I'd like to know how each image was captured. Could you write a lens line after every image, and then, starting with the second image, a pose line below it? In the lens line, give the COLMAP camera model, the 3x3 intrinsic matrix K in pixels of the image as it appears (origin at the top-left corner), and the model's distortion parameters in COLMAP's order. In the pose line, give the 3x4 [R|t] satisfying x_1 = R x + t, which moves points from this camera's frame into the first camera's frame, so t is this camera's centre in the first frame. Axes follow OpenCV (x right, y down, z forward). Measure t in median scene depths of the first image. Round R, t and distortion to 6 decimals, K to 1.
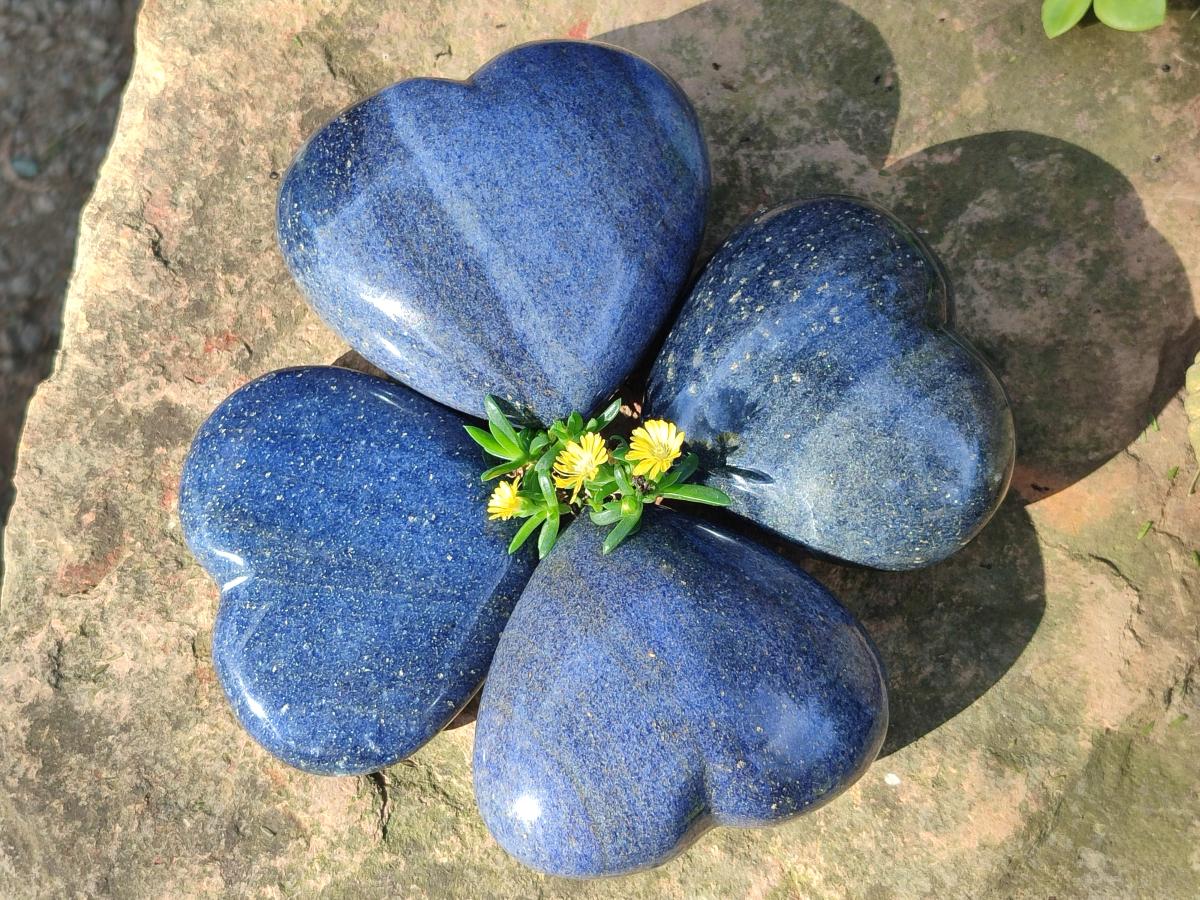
lens RADIAL K [[1779.6, 0, 600.5], [0, 1779.6, 448.7], [0, 0, 1]] dist [0.232062, 0.000000]
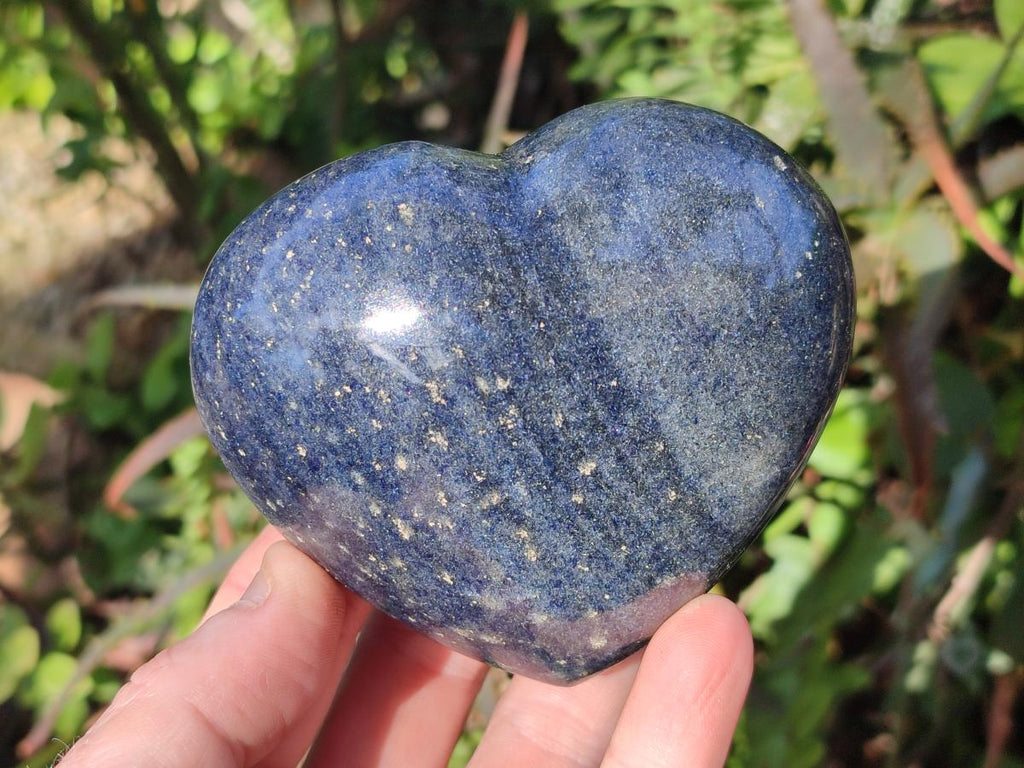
lens RADIAL K [[1518.6, 0, 512.1], [0, 1518.6, 383.8], [0, 0, 1]] dist [0.232062, 0.000000]
pose [[0.167143, -0.985407, -0.032190, 0.145911], [0.903368, 0.139985, 0.405378, -0.264660], [-0.394956, -0.096835, 0.913582, 0.538414]]
